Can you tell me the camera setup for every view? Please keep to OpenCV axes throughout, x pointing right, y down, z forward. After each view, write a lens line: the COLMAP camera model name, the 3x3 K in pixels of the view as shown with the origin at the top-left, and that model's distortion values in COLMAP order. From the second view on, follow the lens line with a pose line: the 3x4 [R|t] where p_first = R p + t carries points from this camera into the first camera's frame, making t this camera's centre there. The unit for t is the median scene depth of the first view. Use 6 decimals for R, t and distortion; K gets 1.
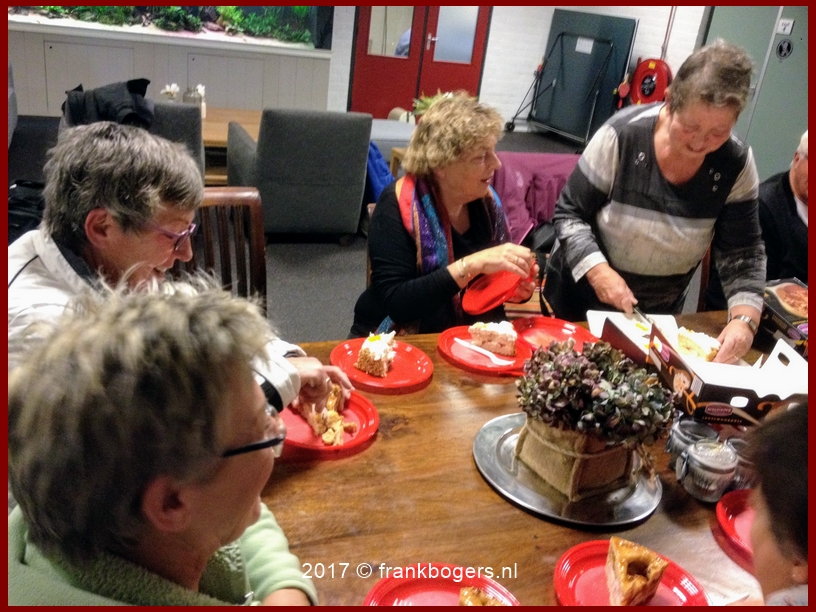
lens RADIAL K [[765.4, 0, 403.5], [0, 765.4, 302.9], [0, 0, 1]] dist [0.010294, 0.000000]
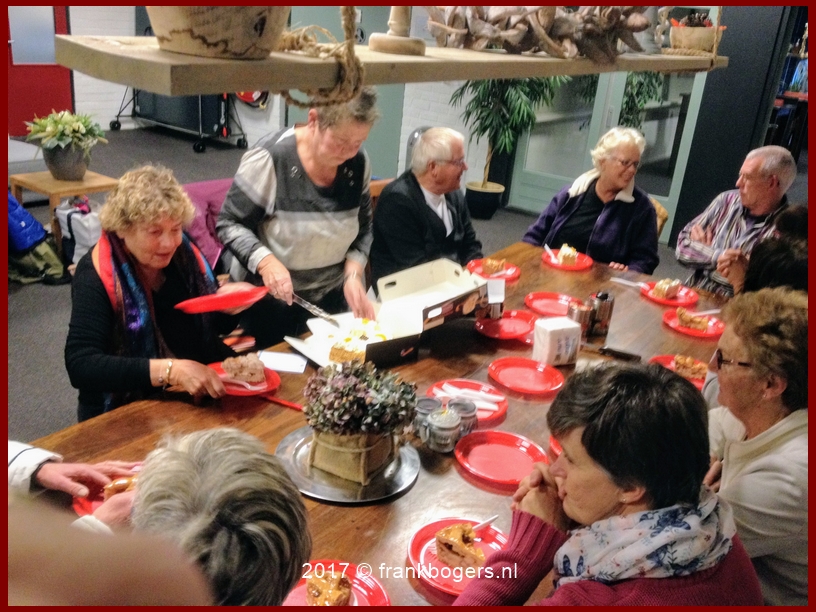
lens RADIAL K [[765.4, 0, 413.6], [0, 765.4, 305.9], [0, 0, 1]] dist [0.010294, 0.000000]
pose [[0.858943, -0.221955, 0.461468, -0.235127], [0.202917, 0.974937, 0.091227, -0.135935], [-0.470150, 0.015281, 0.882454, -0.184275]]
